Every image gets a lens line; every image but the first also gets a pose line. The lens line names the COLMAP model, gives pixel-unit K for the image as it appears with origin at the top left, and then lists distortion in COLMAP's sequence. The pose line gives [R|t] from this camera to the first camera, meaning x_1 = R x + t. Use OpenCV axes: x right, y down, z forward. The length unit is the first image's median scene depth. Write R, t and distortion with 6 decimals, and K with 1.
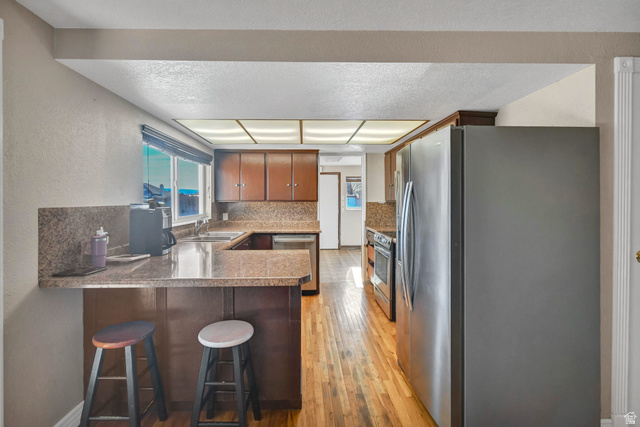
lens RADIAL K [[304.3, 0, 306.3], [0, 304.3, 202.4], [0, 0, 1]] dist [-0.000310, -0.000393]
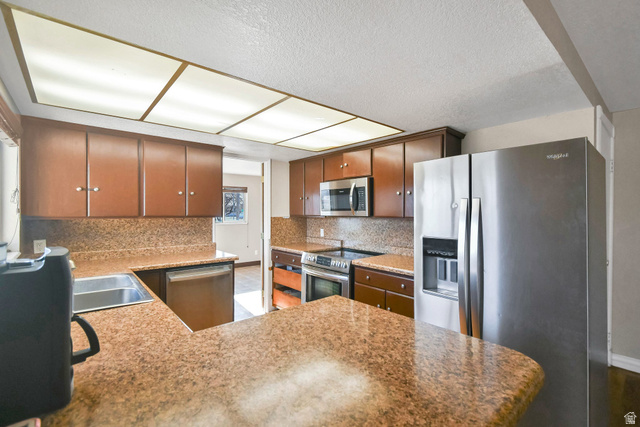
lens RADIAL K [[297.1, 0, 330.4], [0, 297.1, 213.4], [0, 0, 1]] dist [0.001791, -0.000306]
pose [[0.759892, -0.000799, 0.650049, -0.406877], [0.002071, 0.999997, -0.001192, -0.019181], [-0.650046, 0.002252, 0.759891, 0.501349]]
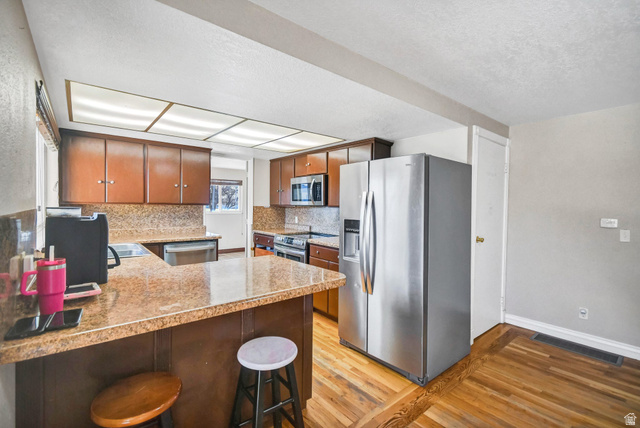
lens RADIAL K [[294.8, 0, 330.4], [0, 294.8, 210.6], [0, 0, 1]] dist [-0.000320, -0.000339]
pose [[0.770173, -0.000473, 0.637835, -0.442832], [-0.010112, 0.999865, 0.012951, -0.002671], [-0.637755, -0.016424, 0.770064, 0.141936]]
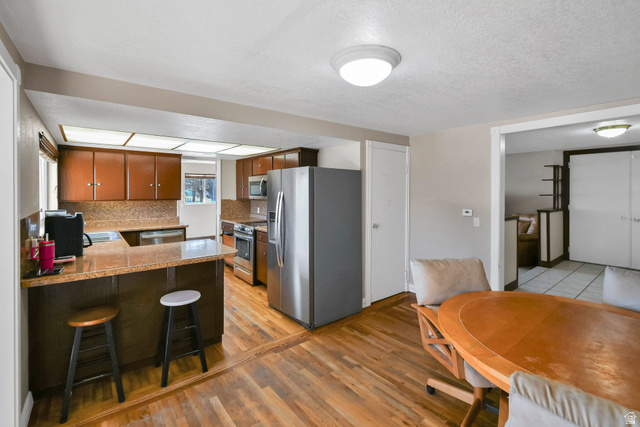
lens RADIAL K [[294.6, 0, 332.2], [0, 294.6, 194.0], [0, 0, 1]] dist [-0.001846, -0.000307]
pose [[0.774578, -0.003302, 0.632470, -0.387817], [0.001373, 0.999993, 0.003539, -0.049903], [-0.632477, -0.001873, 0.774577, -0.367266]]
